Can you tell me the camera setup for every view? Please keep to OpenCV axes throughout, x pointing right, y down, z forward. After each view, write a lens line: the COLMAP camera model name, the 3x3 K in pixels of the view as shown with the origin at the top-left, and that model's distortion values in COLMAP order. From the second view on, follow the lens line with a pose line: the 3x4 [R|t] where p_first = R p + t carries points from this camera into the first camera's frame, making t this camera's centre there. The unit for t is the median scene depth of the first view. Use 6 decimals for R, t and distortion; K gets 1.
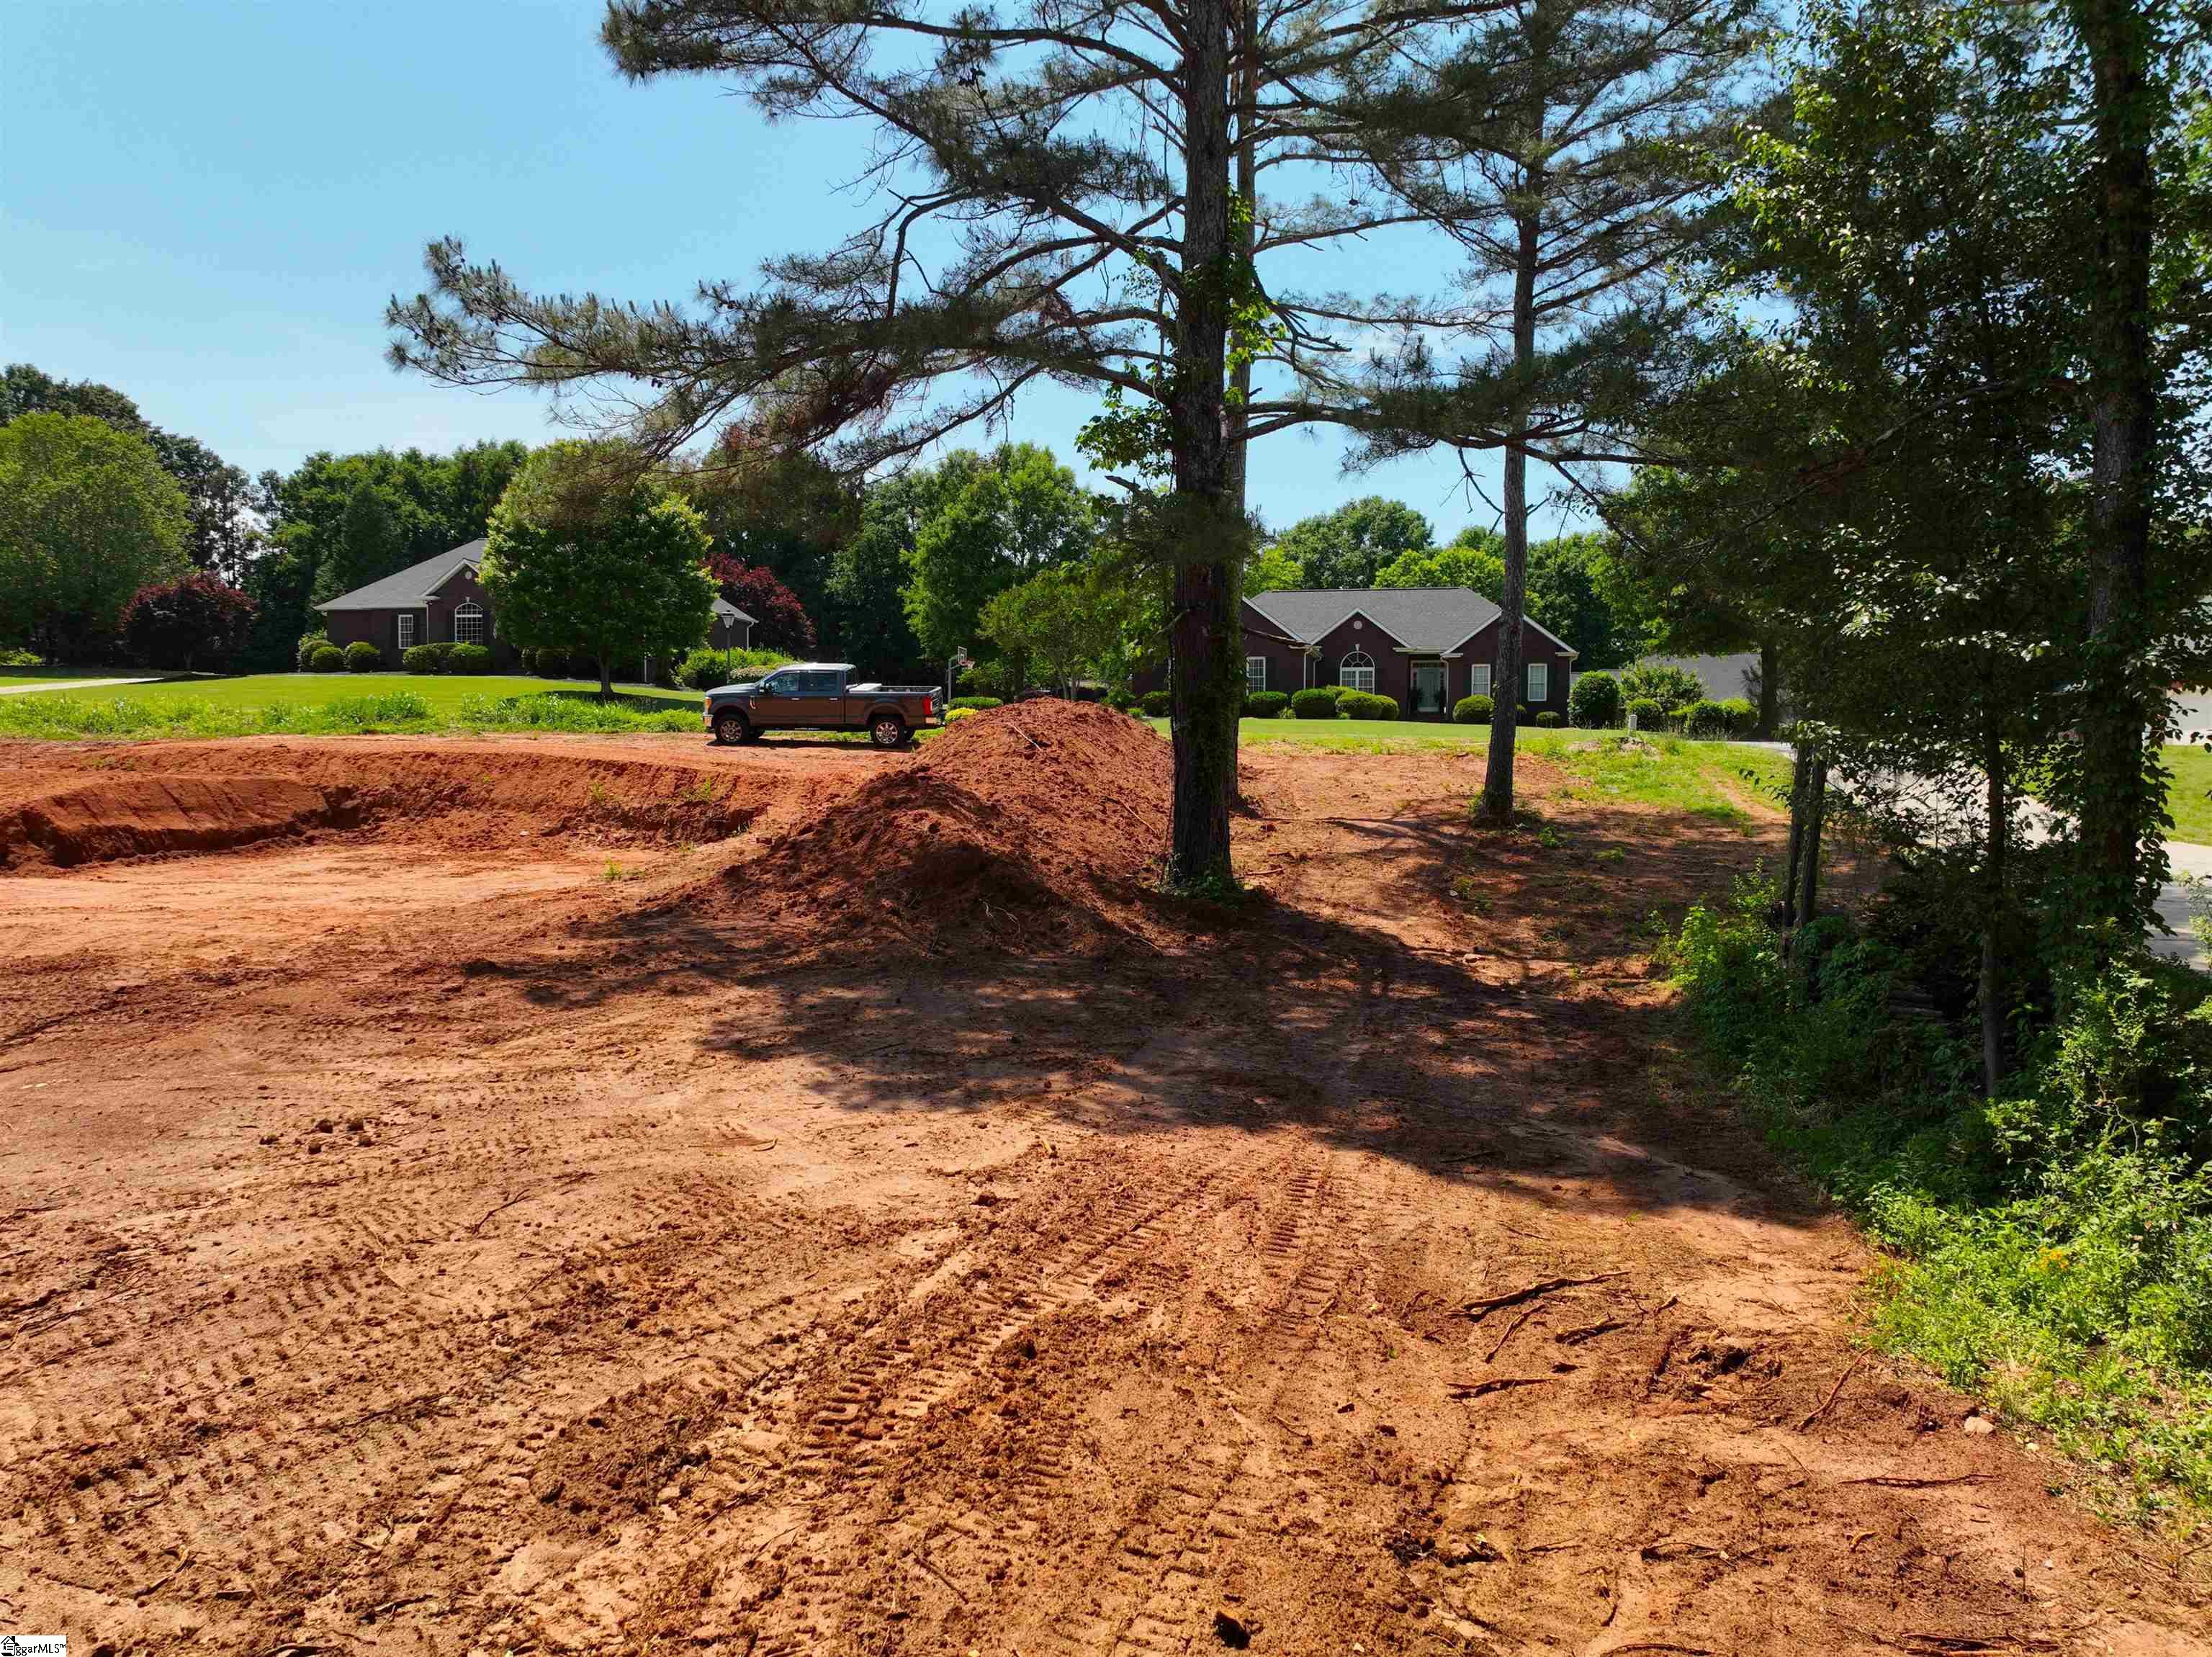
lens RADIAL K [[1599.5, 0, 1106.3], [0, 1599.5, 829.0], [0, 0, 1]] dist [-0.000393, 0.022455]
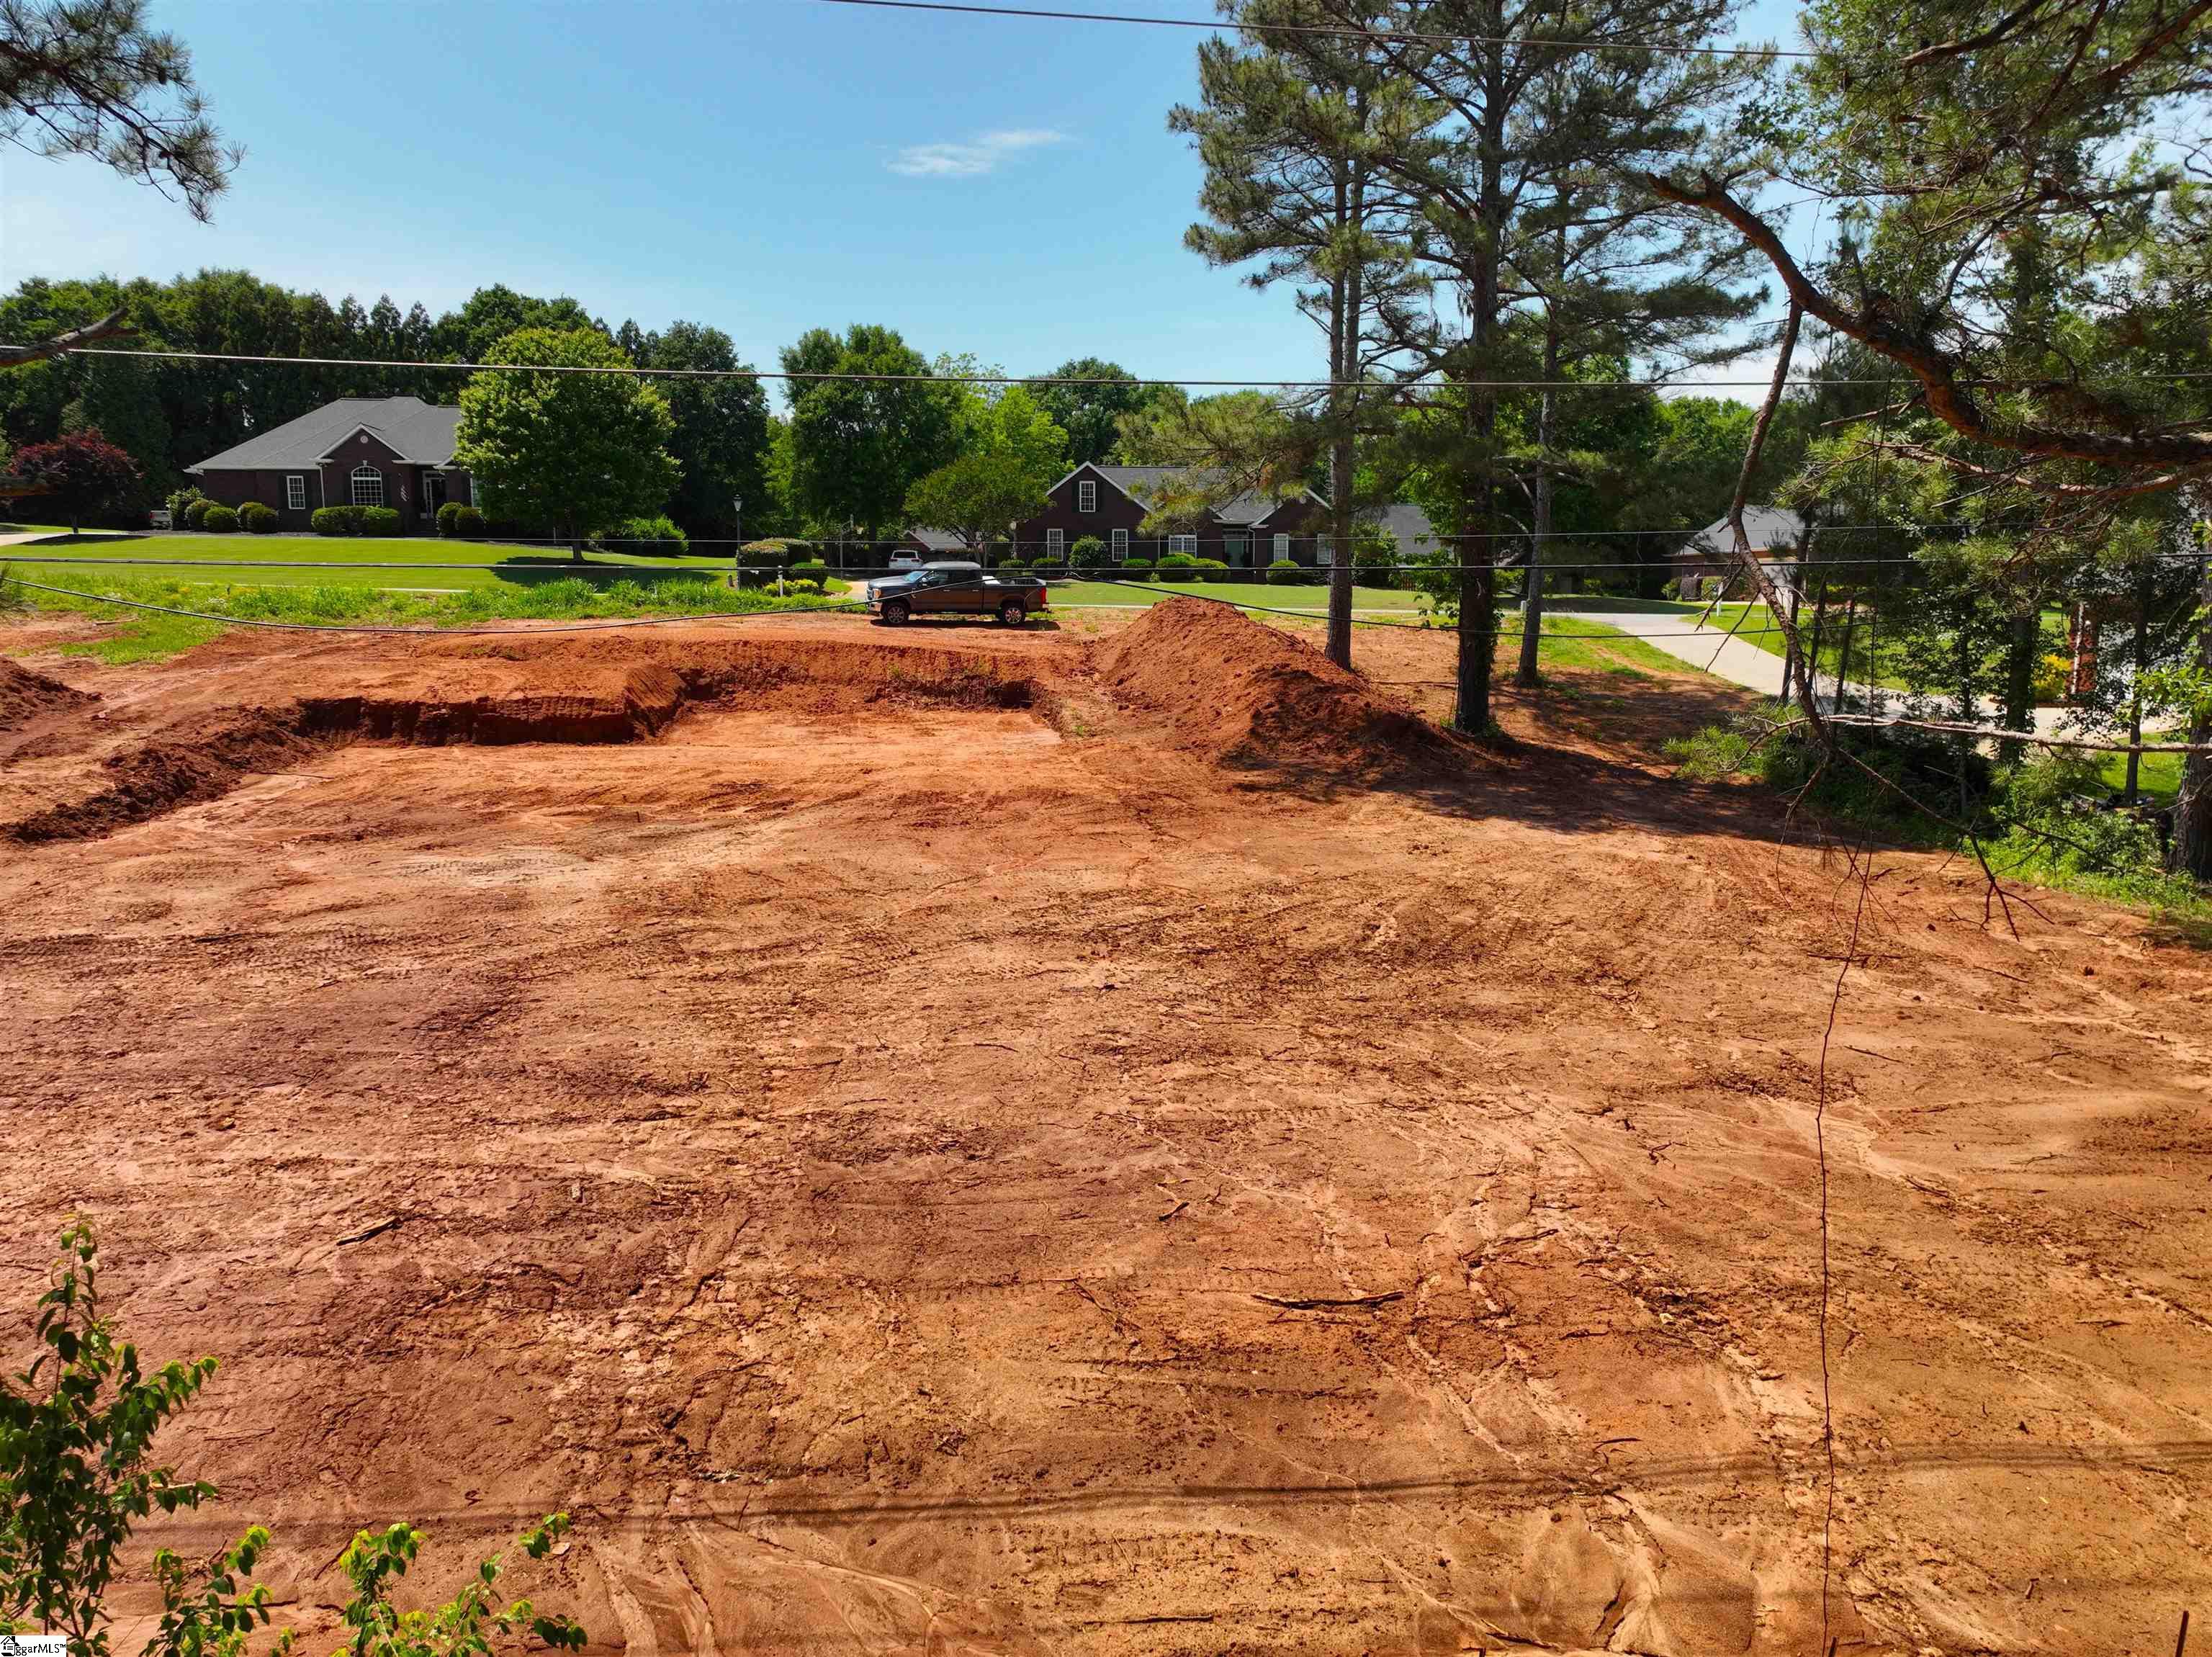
lens RADIAL K [[1599.5, 0, 1116.2], [0, 1599.5, 818.5], [0, 0, 1]] dist [-0.000393, 0.022455]
pose [[0.963642, -0.042085, 0.263860, -0.228706], [0.014075, 0.994142, 0.107162, -0.018447], [-0.266825, -0.099552, 0.958590, -0.178059]]
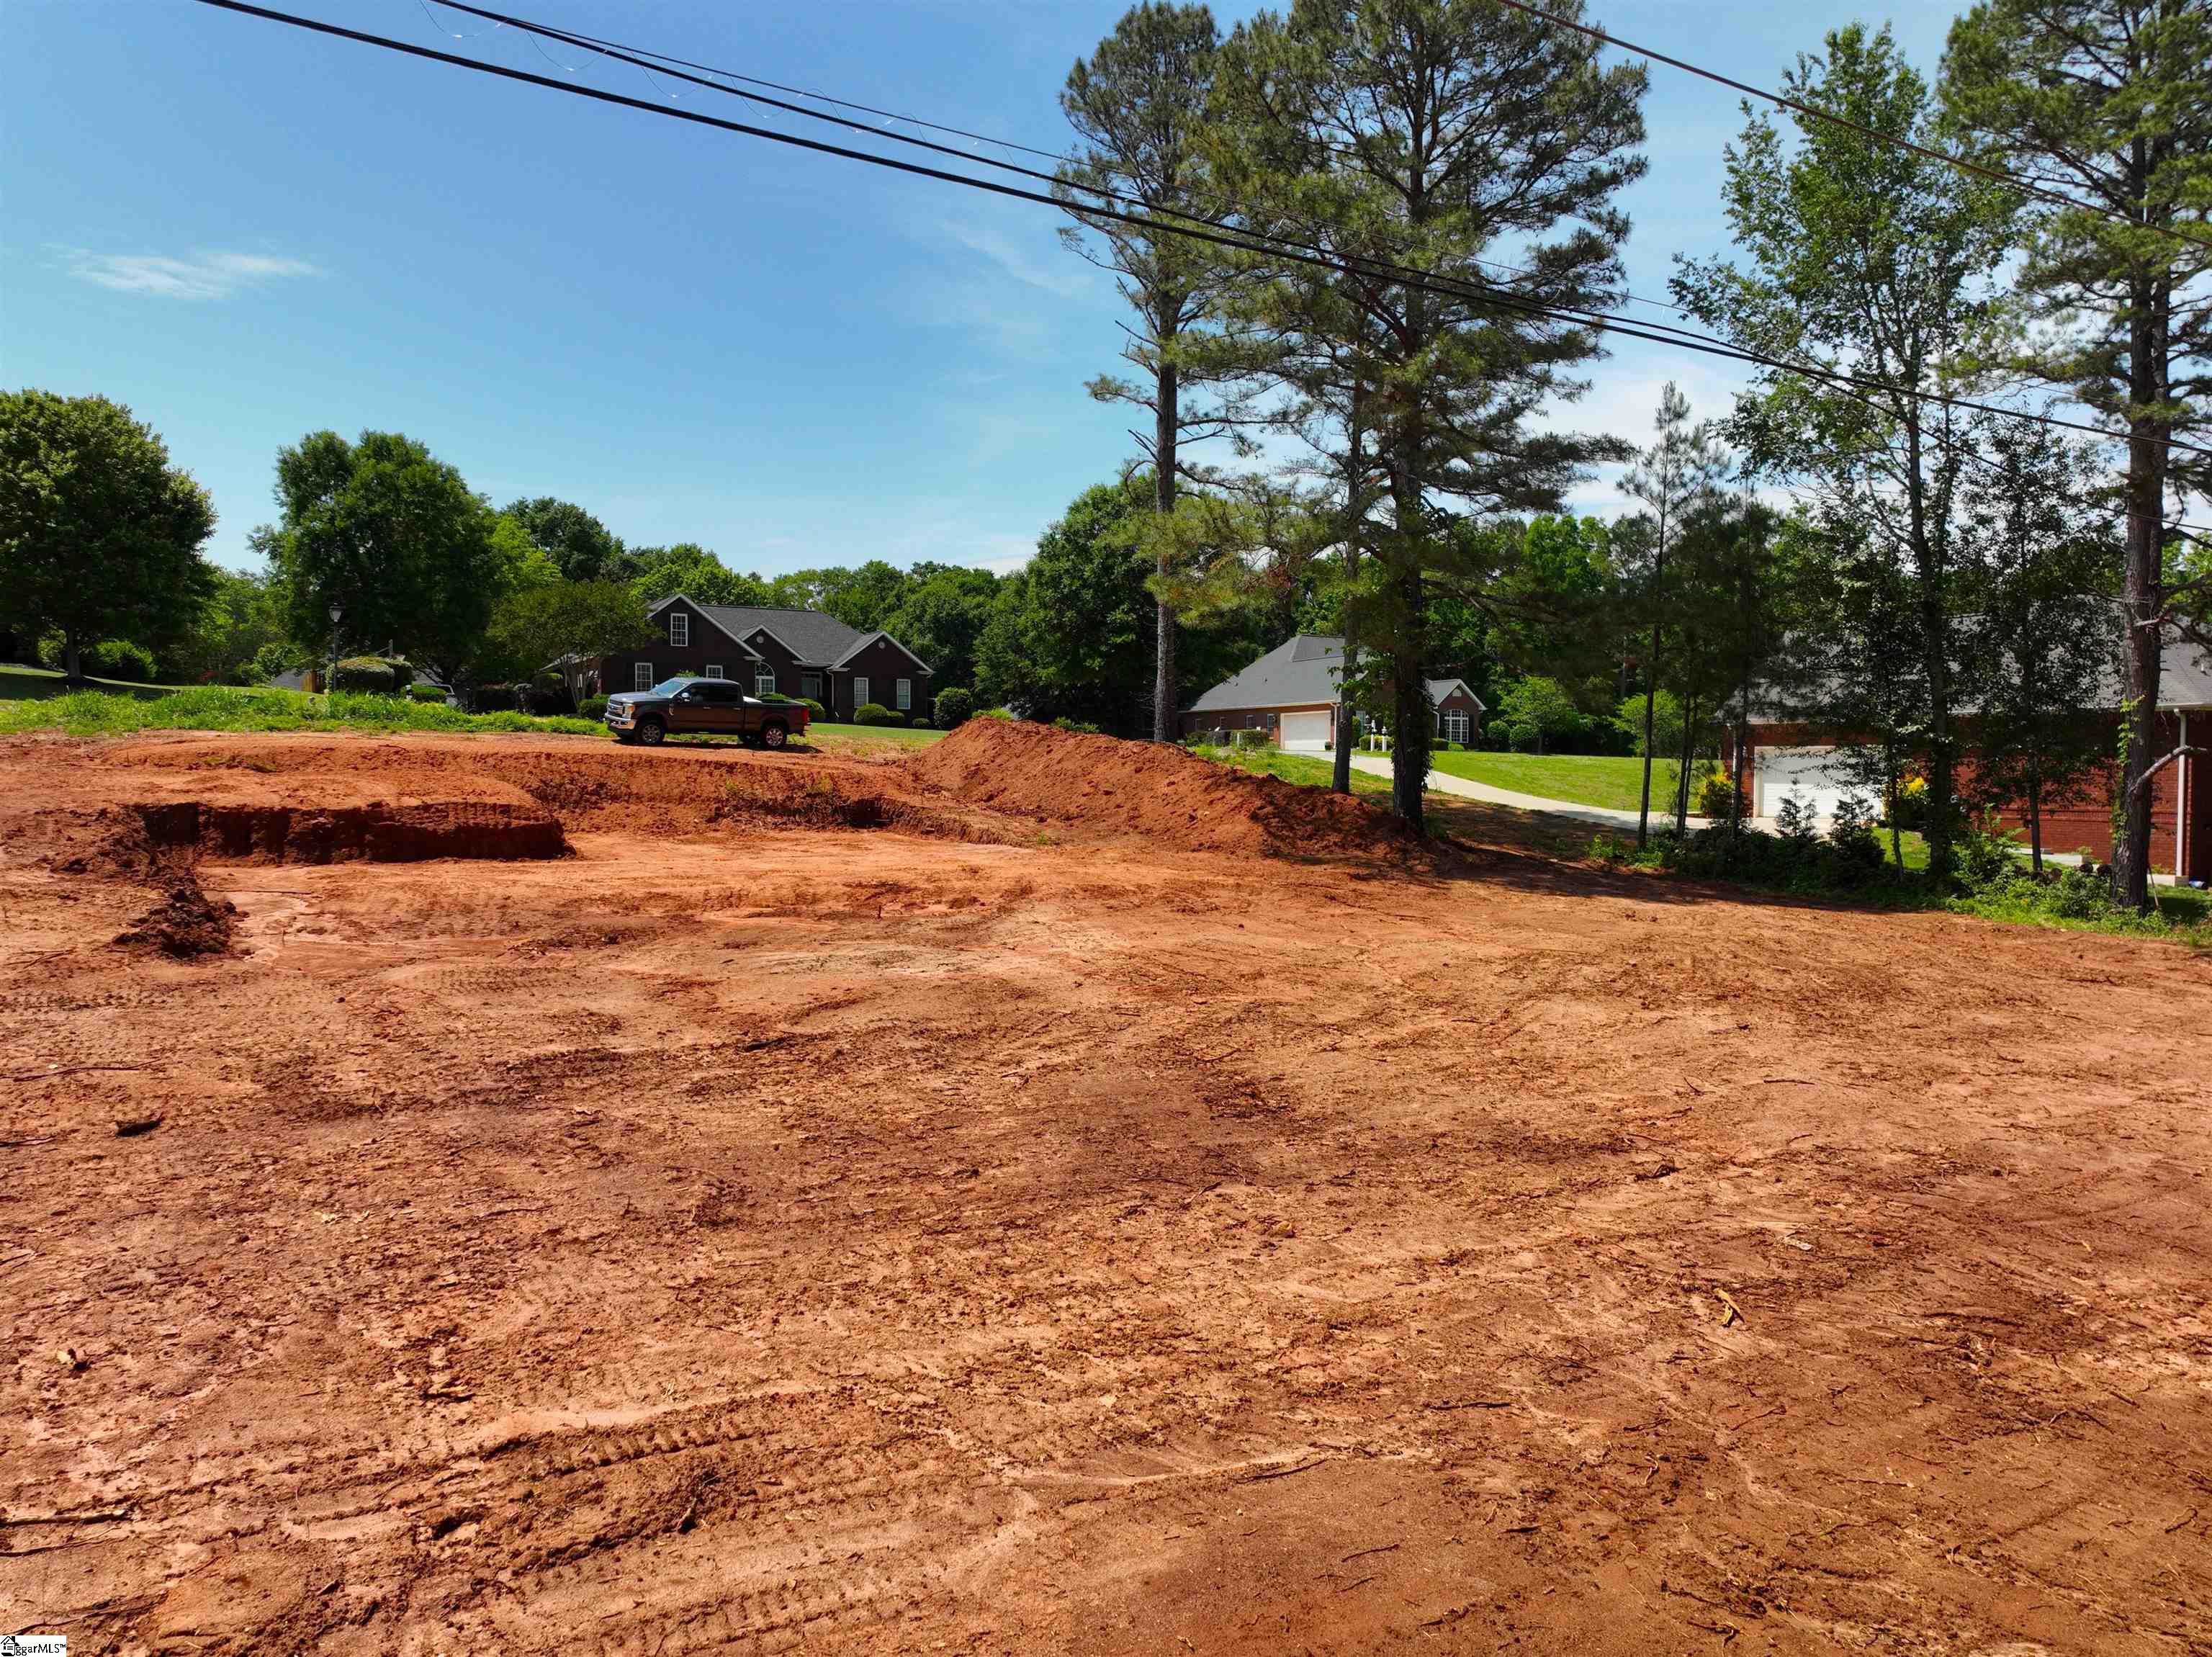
lens RADIAL K [[1599.5, 0, 1138.1], [0, 1599.5, 837.8], [0, 0, 1]] dist [-0.000393, 0.022455]
pose [[0.766146, -0.028927, 0.642015, -0.394840], [0.021510, 0.999581, 0.019368, -0.000255], [-0.642307, -0.001029, 0.766447, -0.068316]]
